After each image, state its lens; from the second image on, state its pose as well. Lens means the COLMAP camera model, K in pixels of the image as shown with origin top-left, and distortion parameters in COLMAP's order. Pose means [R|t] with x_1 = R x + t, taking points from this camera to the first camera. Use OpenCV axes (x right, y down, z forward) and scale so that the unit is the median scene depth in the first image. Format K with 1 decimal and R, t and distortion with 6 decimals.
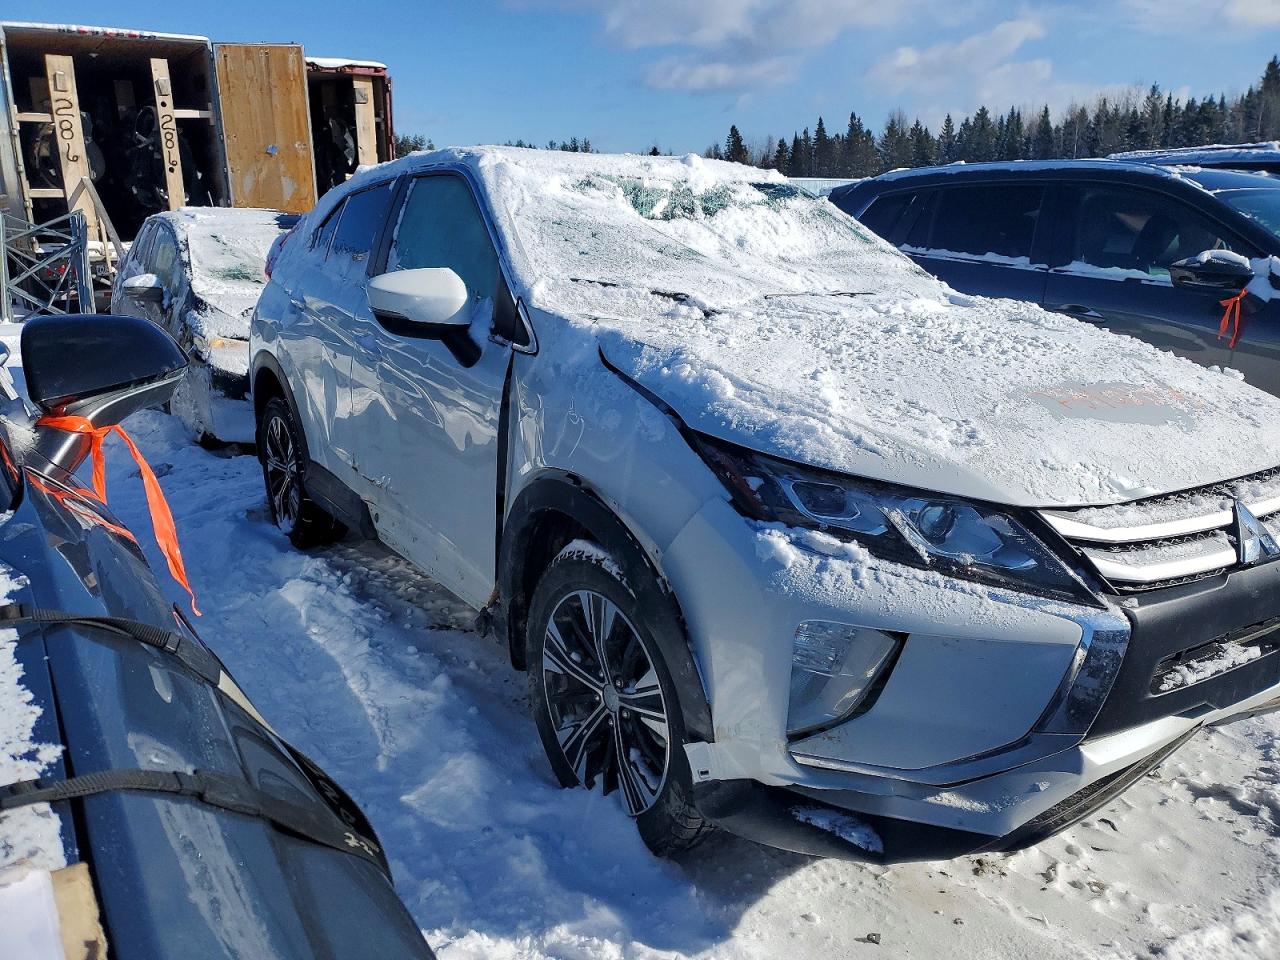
lens RADIAL K [[950.0, 0, 640.0], [0, 950.0, 480.0], [0, 0, 1]] dist [0.024183, 0.003655]
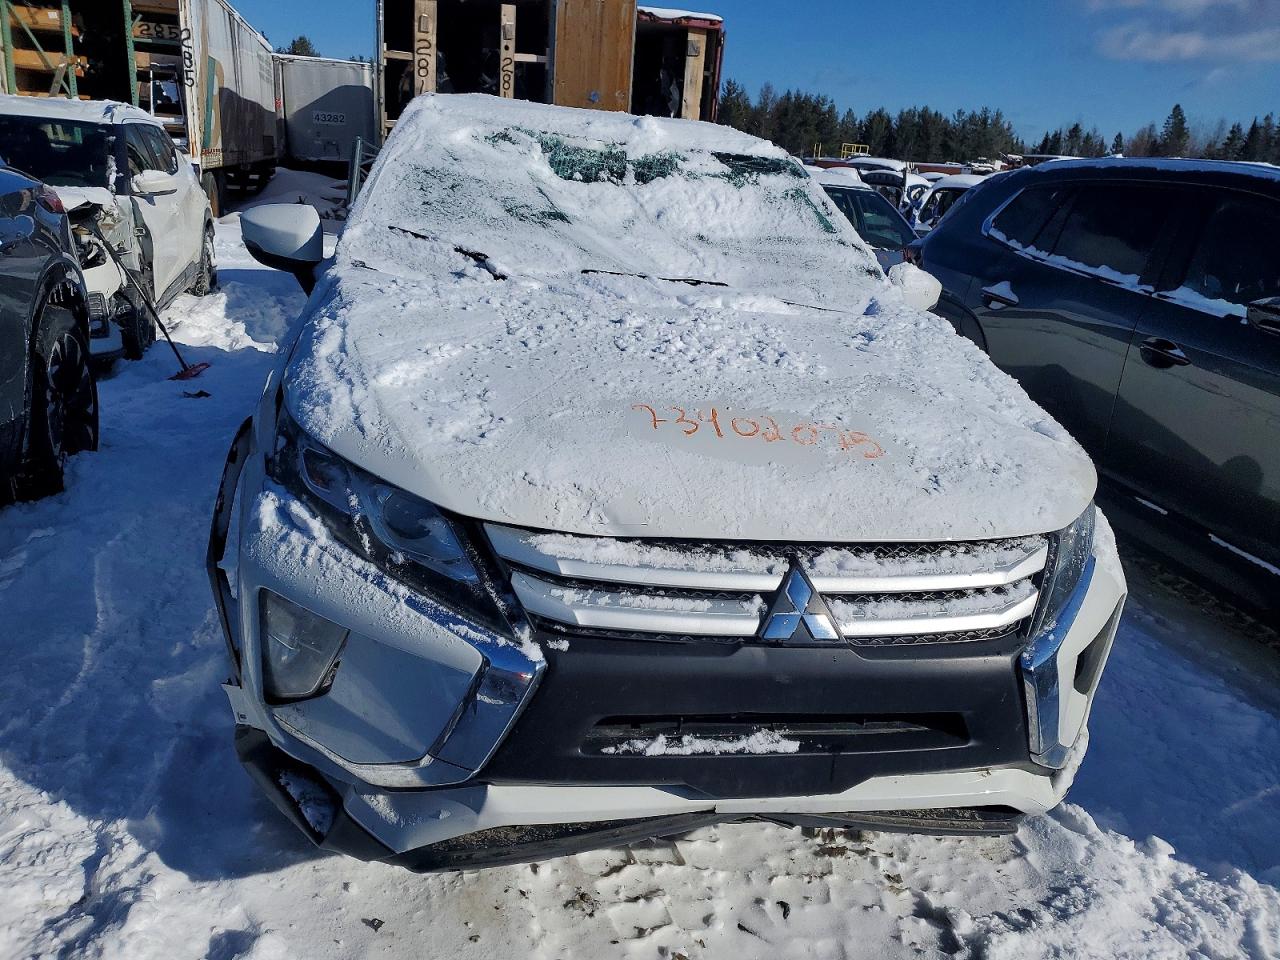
lens RADIAL K [[958.5, 0, 670.7], [0, 958.5, 502.2], [0, 0, 1]] dist [0.018410, -0.005731]
pose [[0.933658, 0.192875, -0.301797, 0.447840], [-0.176916, 0.981000, 0.079629, -0.048167], [0.311421, -0.020953, 0.950041, 0.098579]]
